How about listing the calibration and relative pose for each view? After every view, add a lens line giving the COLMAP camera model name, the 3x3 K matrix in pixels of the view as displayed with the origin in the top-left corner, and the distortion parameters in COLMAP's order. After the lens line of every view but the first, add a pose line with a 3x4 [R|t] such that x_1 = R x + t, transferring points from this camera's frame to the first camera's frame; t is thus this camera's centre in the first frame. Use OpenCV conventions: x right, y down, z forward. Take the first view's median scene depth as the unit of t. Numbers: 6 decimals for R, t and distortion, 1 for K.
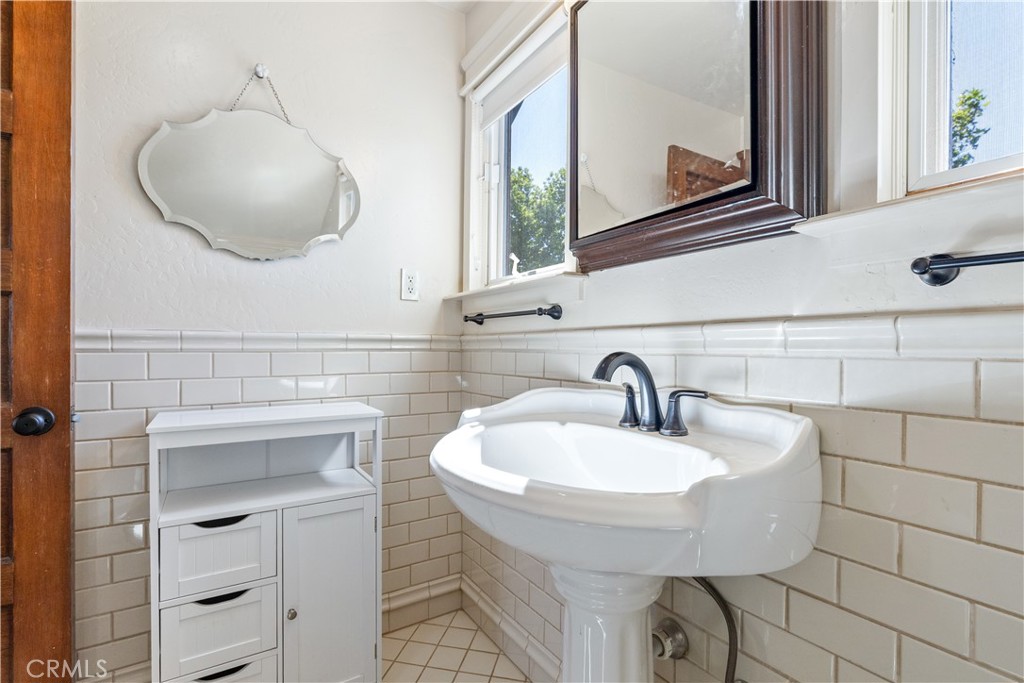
lens RADIAL K [[462.5, 0, 512.0], [0, 462.5, 341.5], [0, 0, 1]] dist [0.001293, 0.000216]
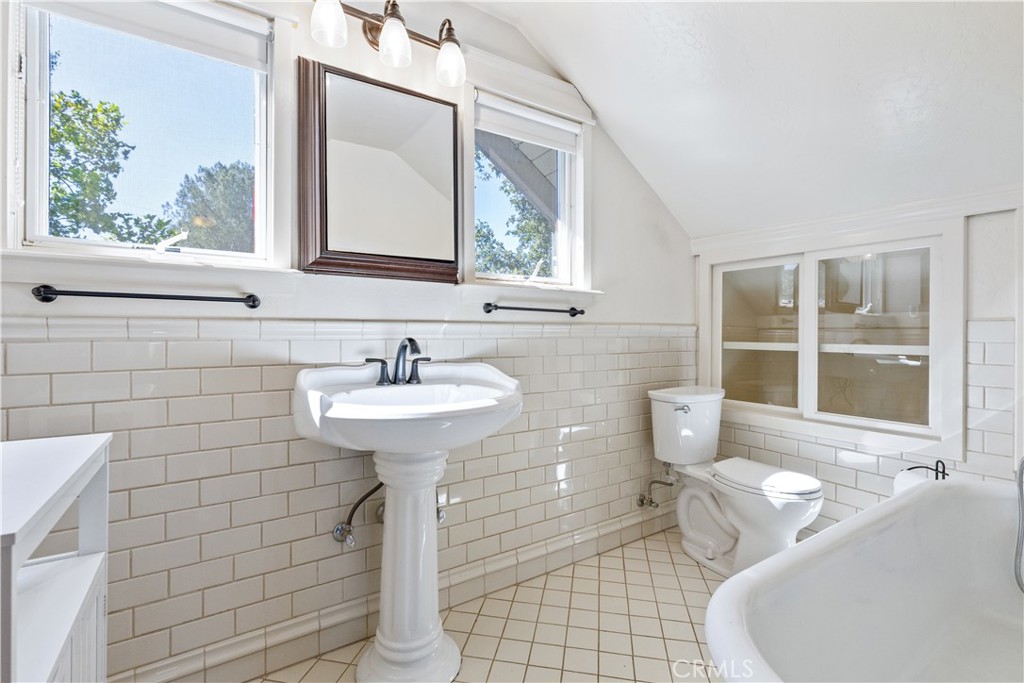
lens RADIAL K [[462.5, 0, 512.0], [0, 462.5, 341.5], [0, 0, 1]] dist [0.001293, 0.000216]
pose [[-0.013616, -0.014117, 0.999808, -0.974136], [-0.010399, 0.999848, 0.013976, 0.006881], [-0.999853, -0.010206, -0.013761, 0.425565]]
